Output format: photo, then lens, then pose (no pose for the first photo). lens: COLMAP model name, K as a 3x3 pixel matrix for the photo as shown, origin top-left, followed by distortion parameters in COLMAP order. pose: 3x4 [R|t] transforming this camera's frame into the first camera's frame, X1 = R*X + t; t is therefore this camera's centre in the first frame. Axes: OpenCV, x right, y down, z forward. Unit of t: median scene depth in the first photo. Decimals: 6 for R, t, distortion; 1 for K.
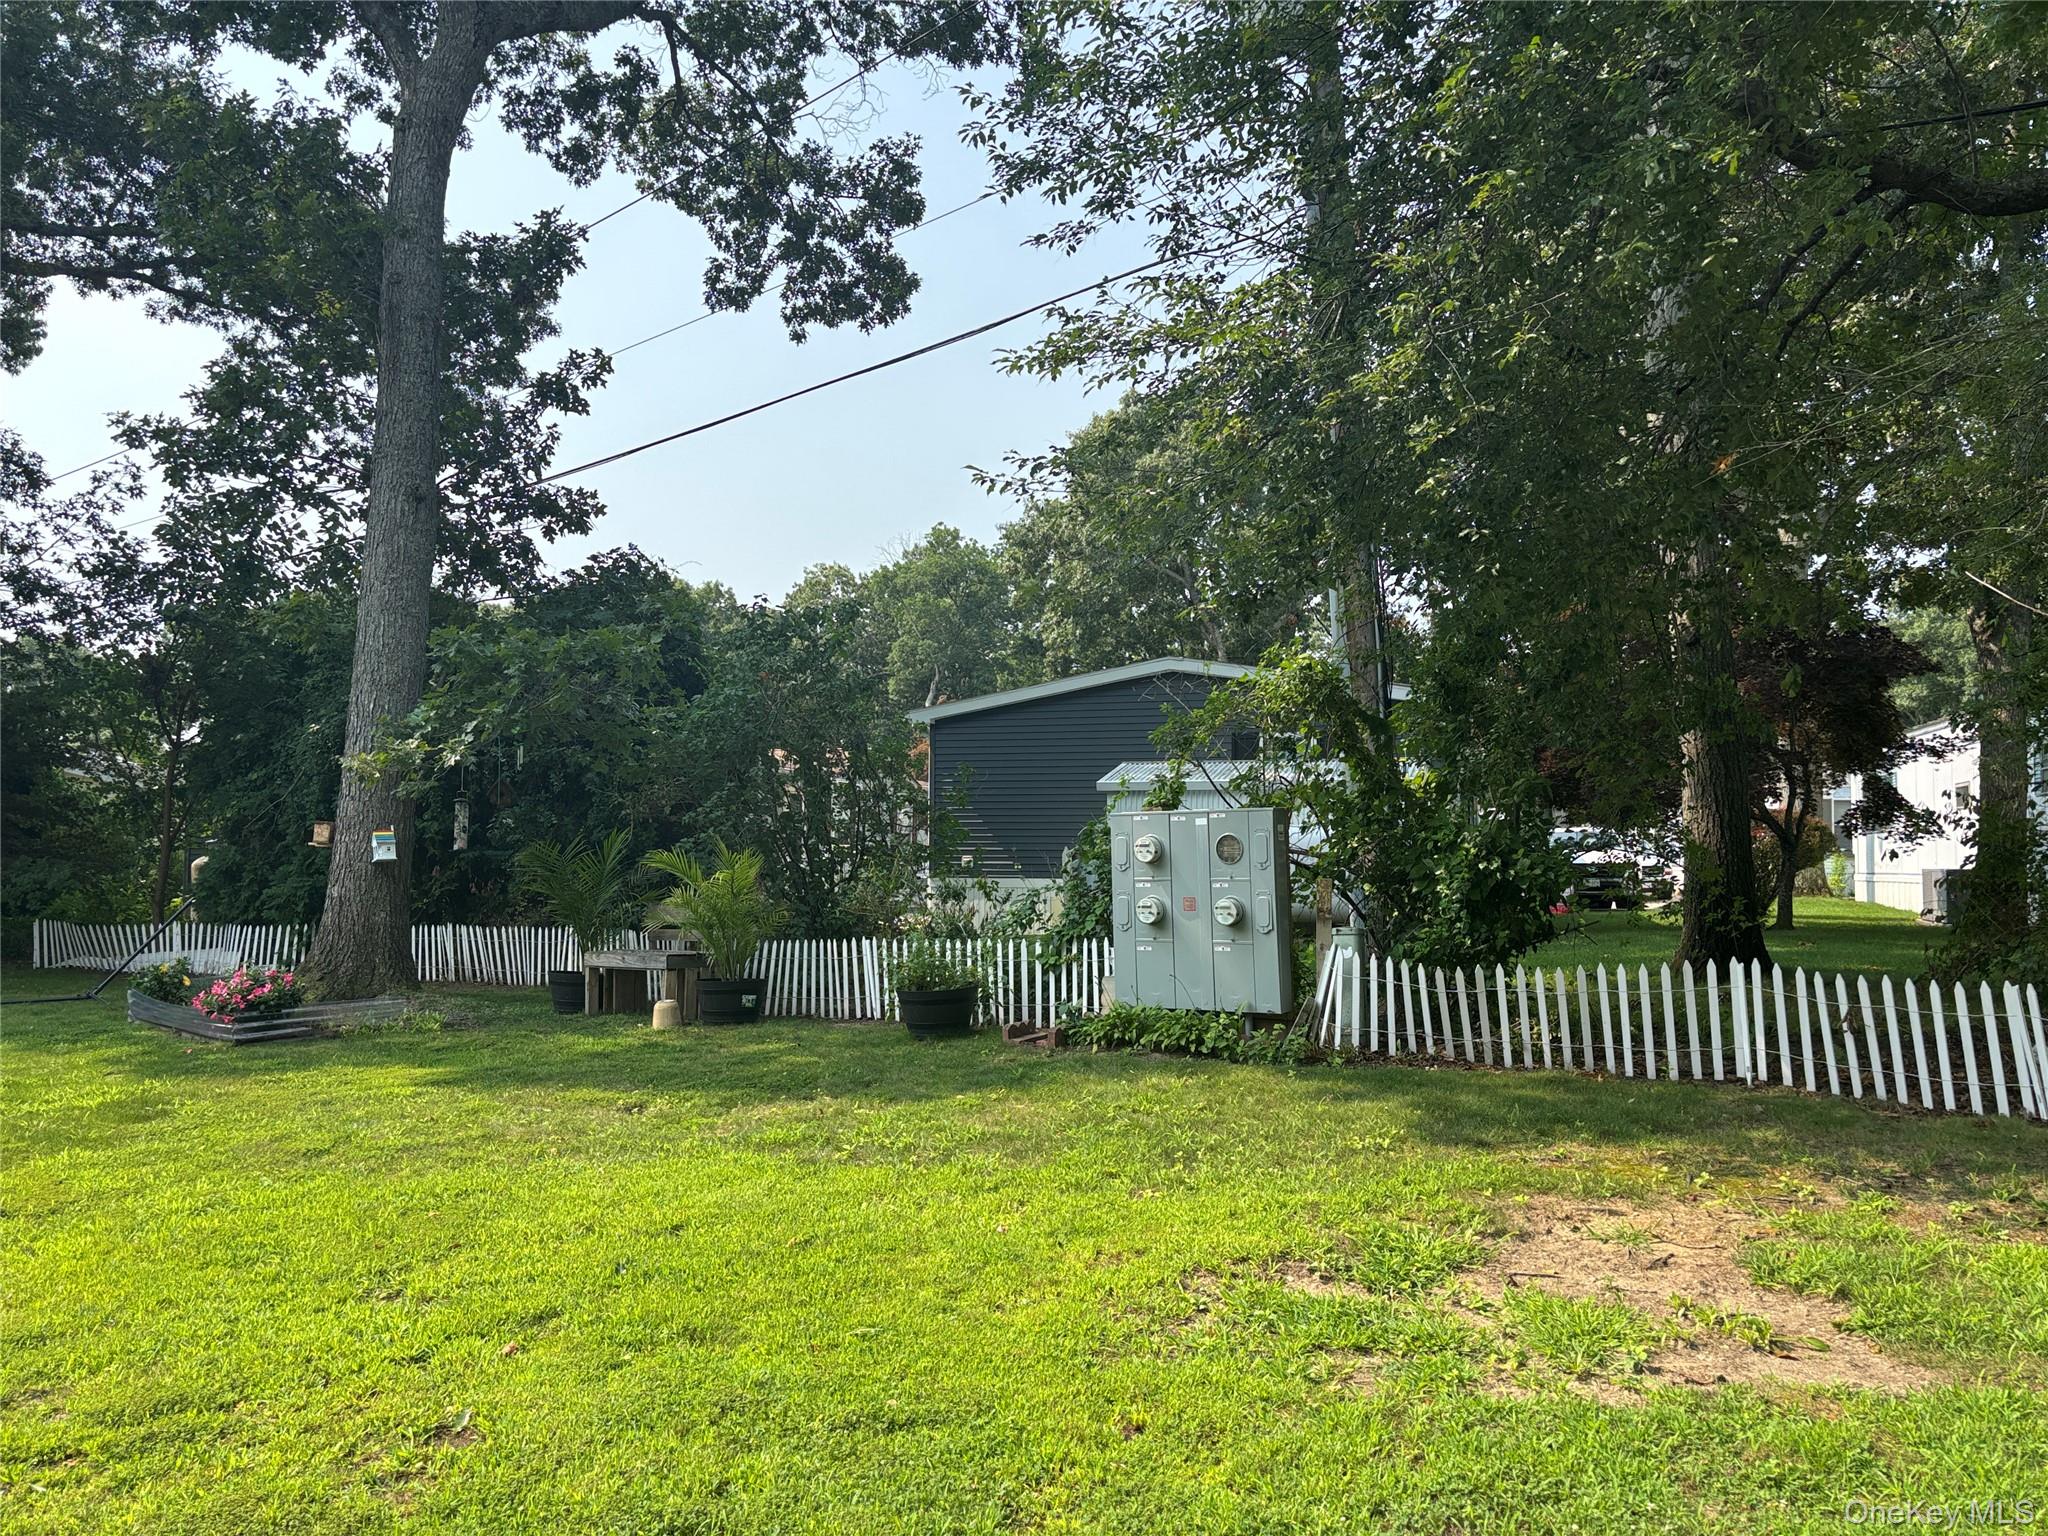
lens RADIAL K [[1568.1, 0, 1024.0], [0, 1568.1, 768.0], [0, 0, 1]] dist [0.053860, -0.081179]
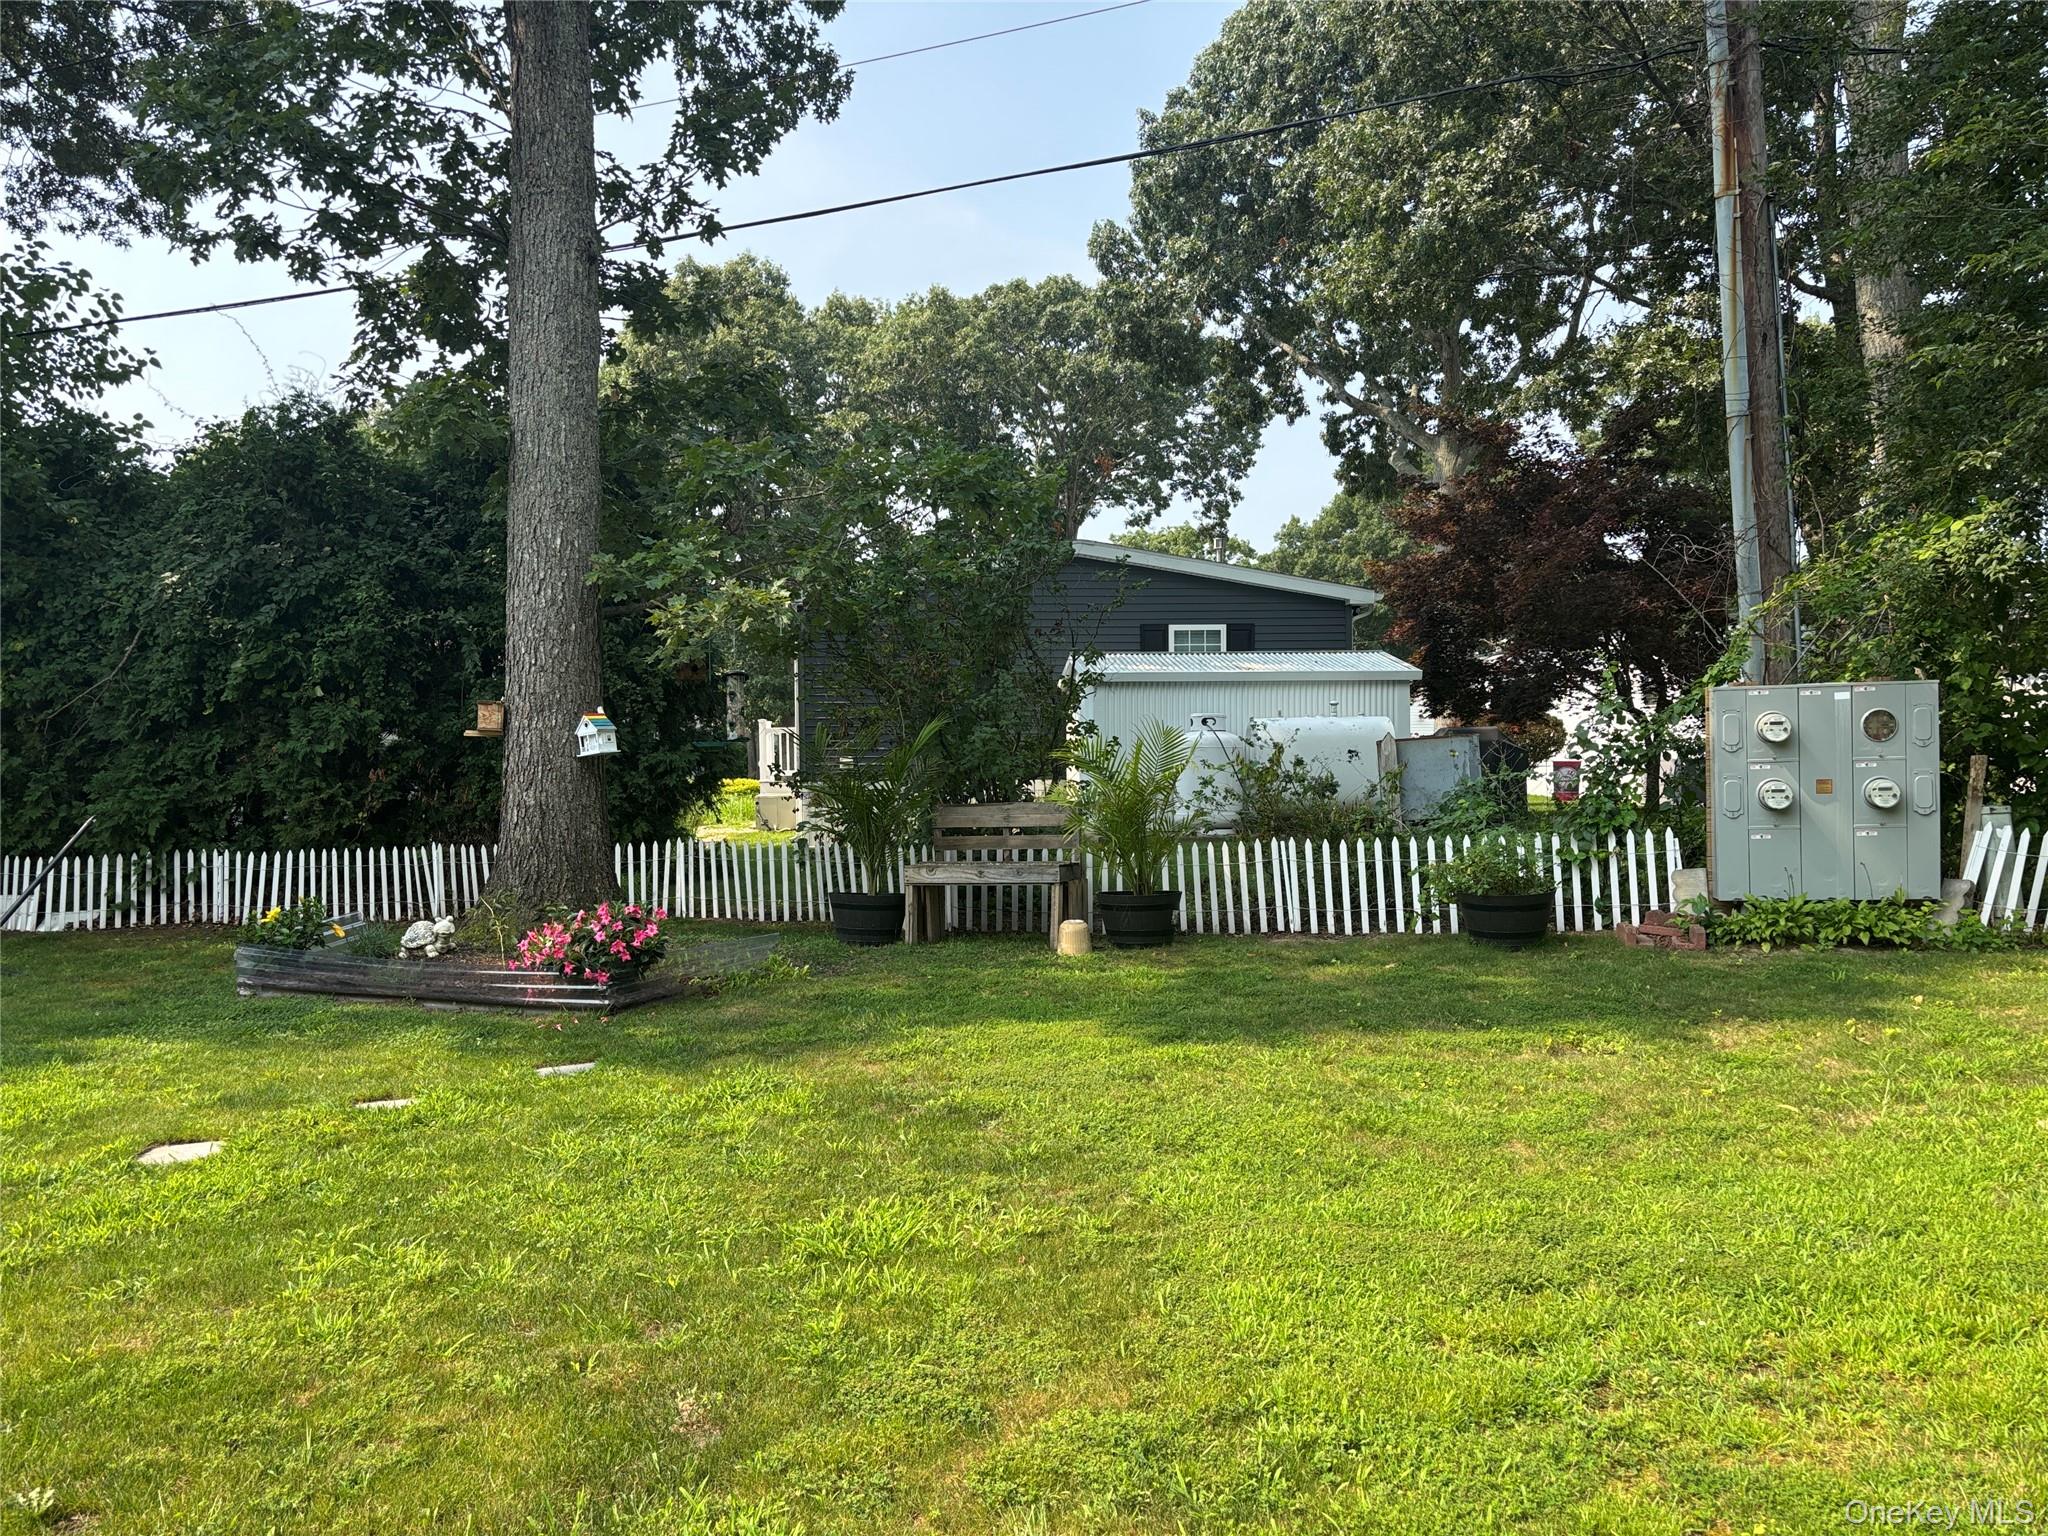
lens RADIAL K [[1568.1, 0, 1024.0], [0, 1568.1, 768.0], [0, 0, 1]] dist [0.053860, -0.081179]
pose [[0.916843, -0.011679, 0.399076, -0.560668], [-0.010865, 0.998472, 0.054183, 0.025556], [-0.399099, -0.054013, 0.915316, 0.279284]]
